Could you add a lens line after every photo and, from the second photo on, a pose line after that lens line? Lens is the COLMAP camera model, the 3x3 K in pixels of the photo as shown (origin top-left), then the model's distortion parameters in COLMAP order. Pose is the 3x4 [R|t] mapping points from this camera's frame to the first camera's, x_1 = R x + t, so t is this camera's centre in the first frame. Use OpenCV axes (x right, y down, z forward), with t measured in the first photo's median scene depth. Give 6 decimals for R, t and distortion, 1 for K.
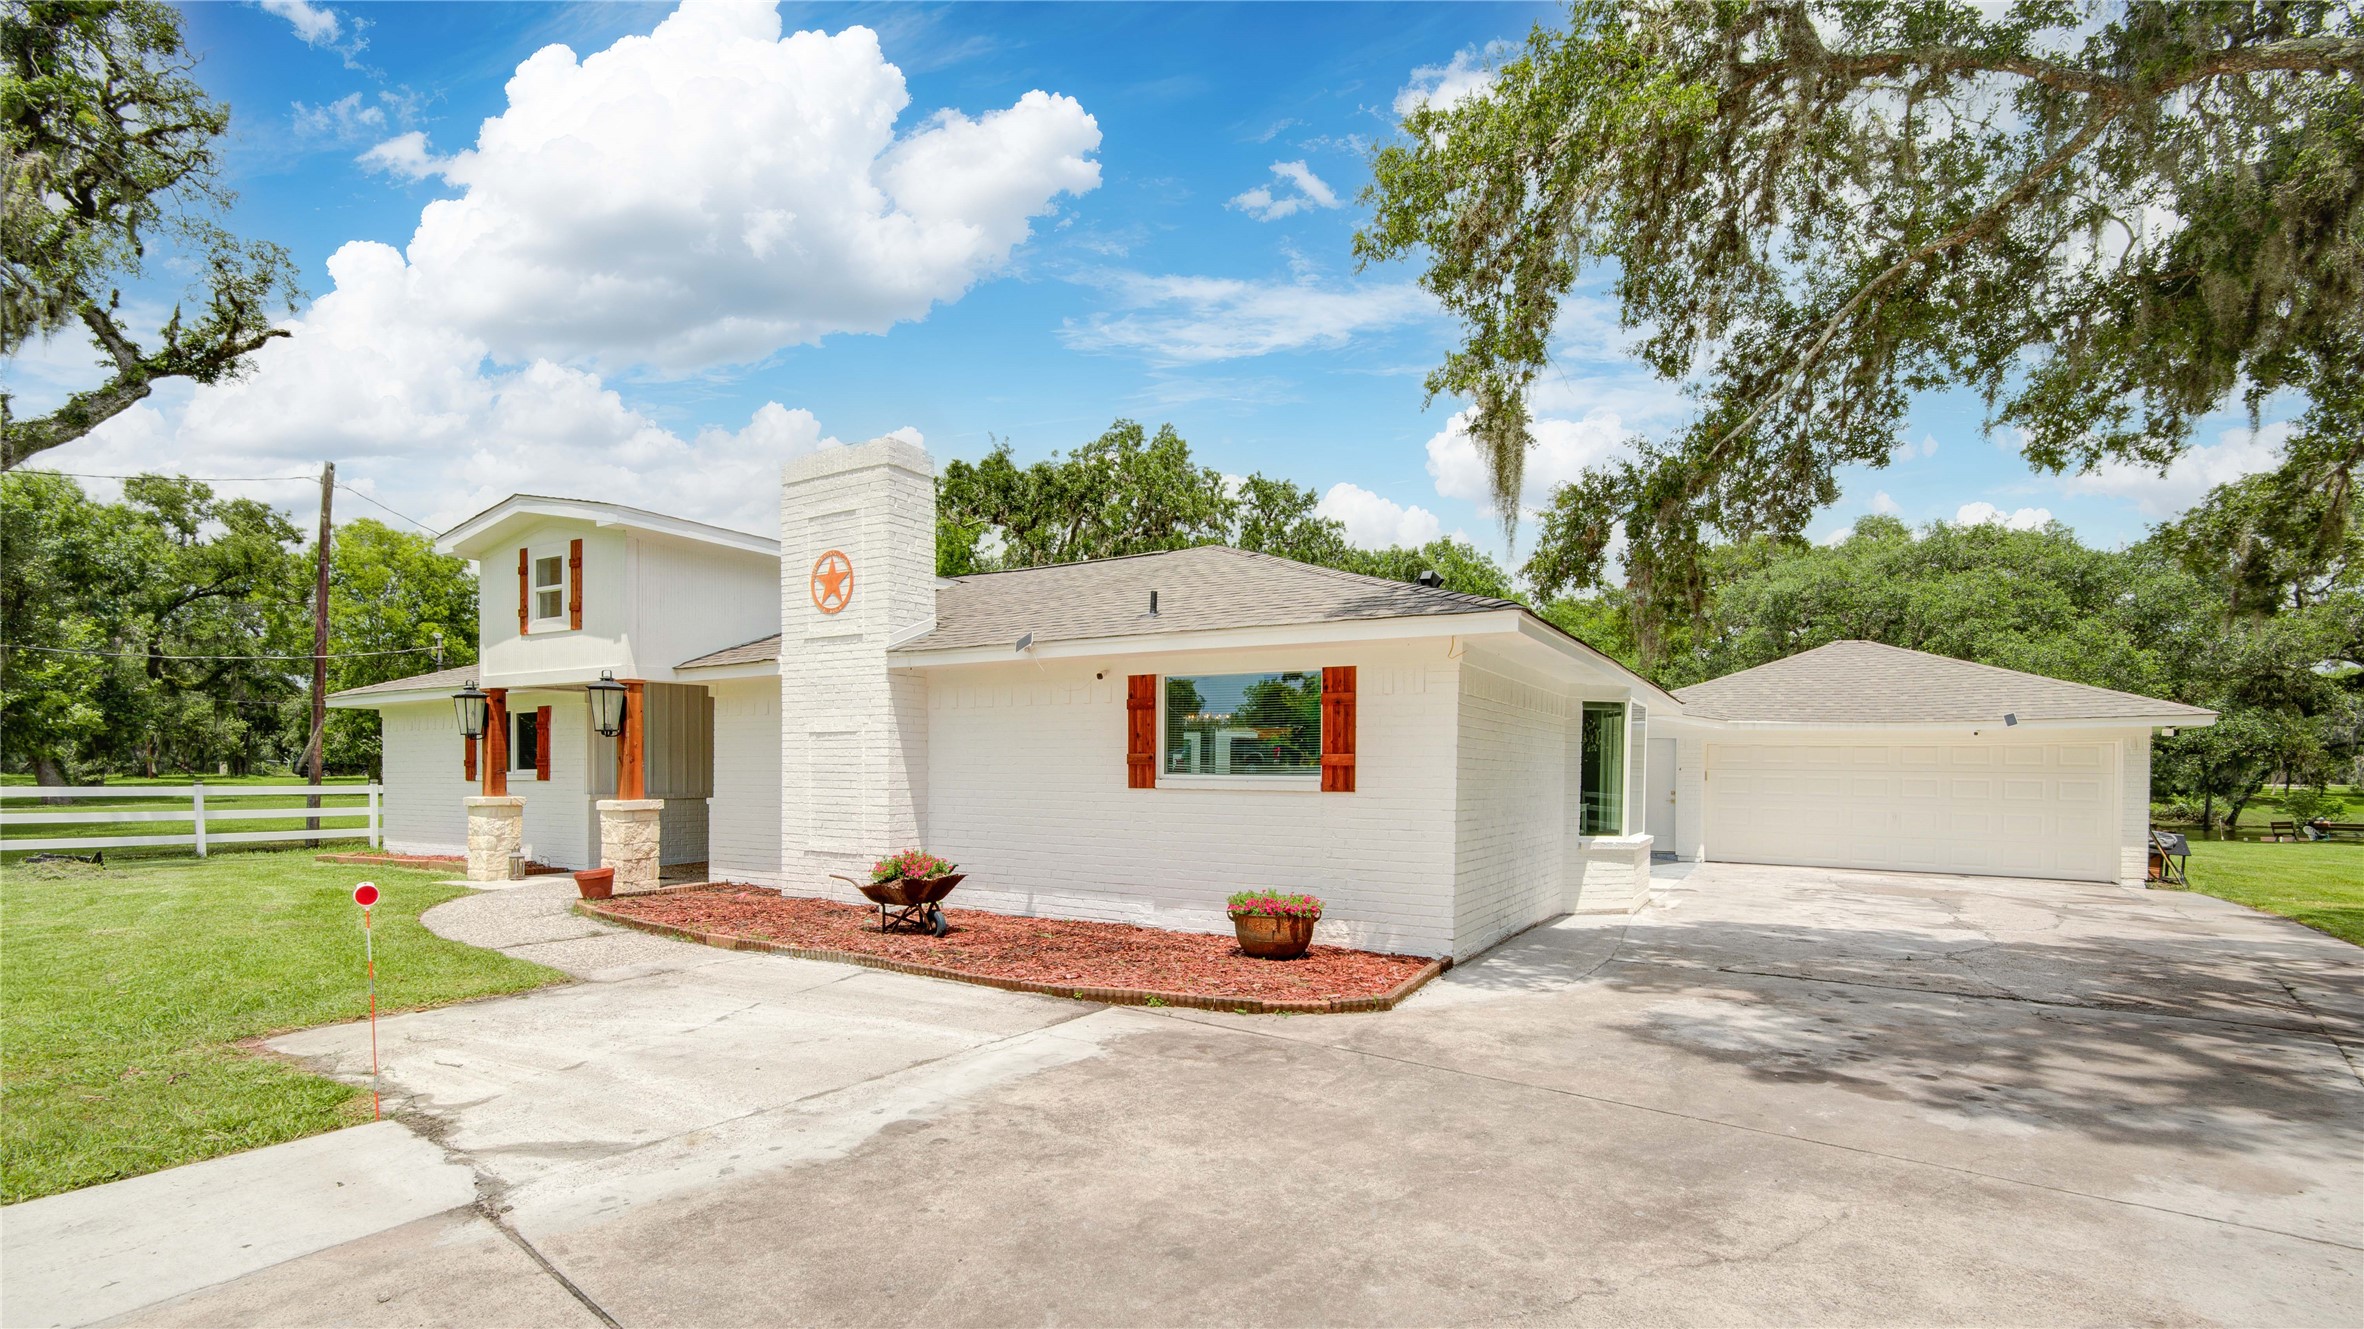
lens RADIAL K [[1075.2, 0, 1182.9], [0, 1075.2, 671.4], [0, 0, 1]] dist [-0.002141, -0.000718]
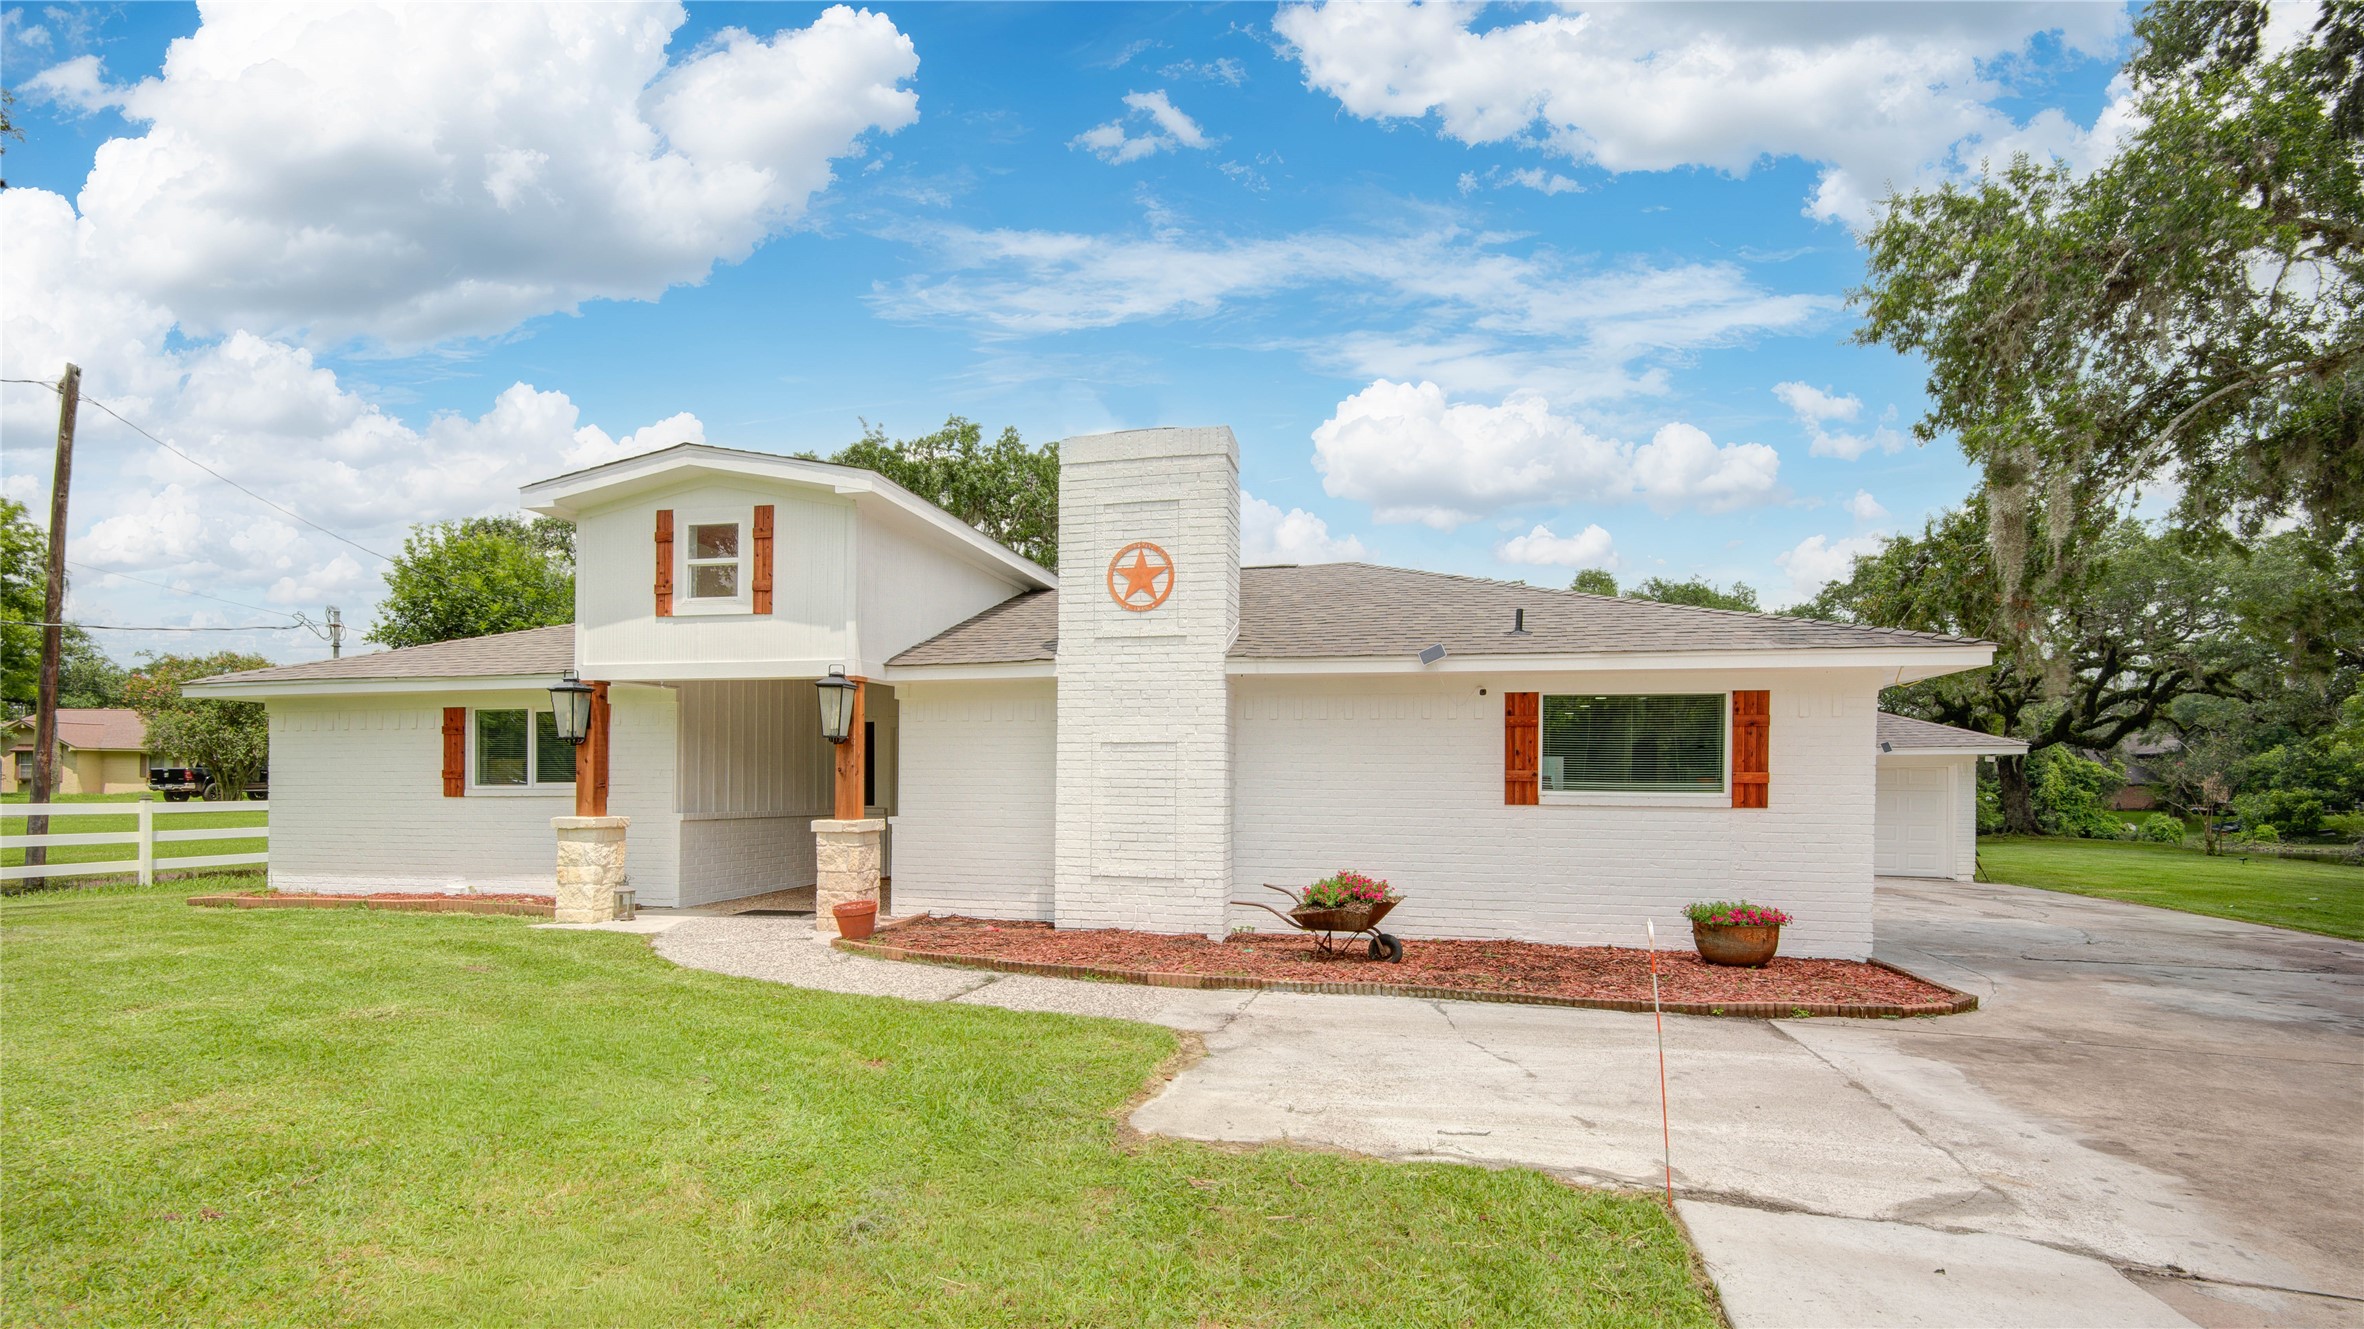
lens RADIAL K [[1075.2, 0, 1179.5], [0, 1075.2, 686.4], [0, 0, 1]] dist [-0.002141, -0.000718]
pose [[0.952069, 0.031853, 0.304220, -0.566926], [-0.031445, 0.999486, -0.006241, 0.013355], [-0.304263, -0.003624, 0.952581, 0.129880]]
